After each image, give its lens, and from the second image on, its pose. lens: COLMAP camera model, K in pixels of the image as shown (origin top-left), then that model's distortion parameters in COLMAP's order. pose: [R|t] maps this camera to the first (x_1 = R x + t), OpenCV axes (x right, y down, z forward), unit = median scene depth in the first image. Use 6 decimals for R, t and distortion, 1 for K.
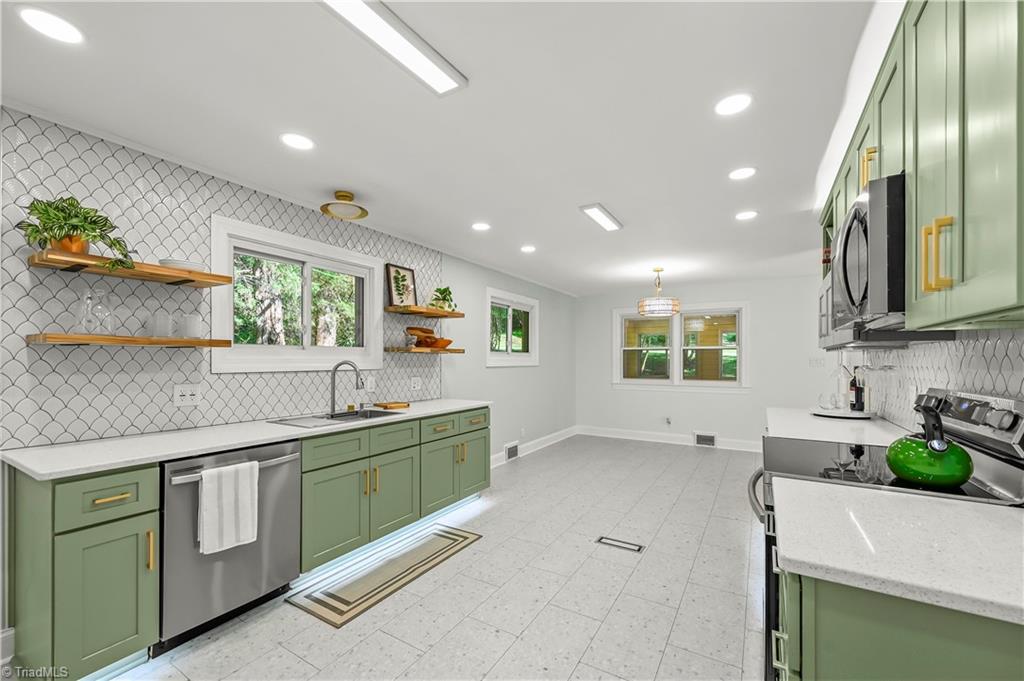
lens RADIAL K [[410.3, 0, 521.6], [0, 410.3, 353.2], [0, 0, 1]] dist [-0.001885, -0.000368]
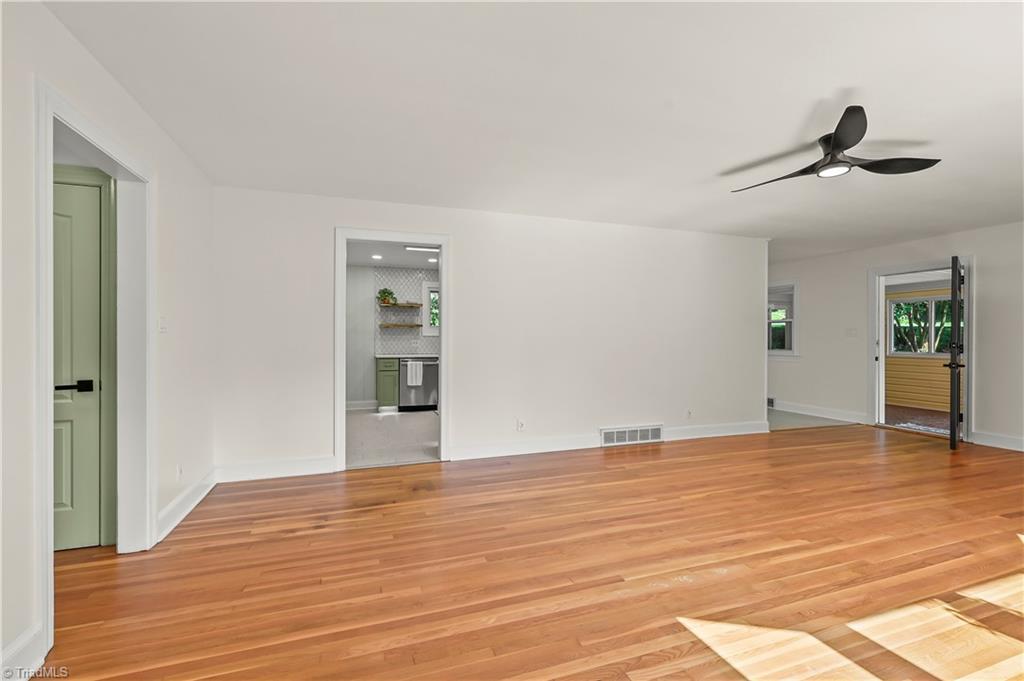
lens RADIAL K [[454.8, 0, 514.1], [0, 454.8, 339.0], [0, 0, 1]] dist [0.001178, 0.000095]
pose [[0.764829, 0.004957, -0.644214, 2.419459], [0.001630, 0.999952, 0.009629, 0.050093], [0.644231, -0.008414, 0.764784, -1.400621]]
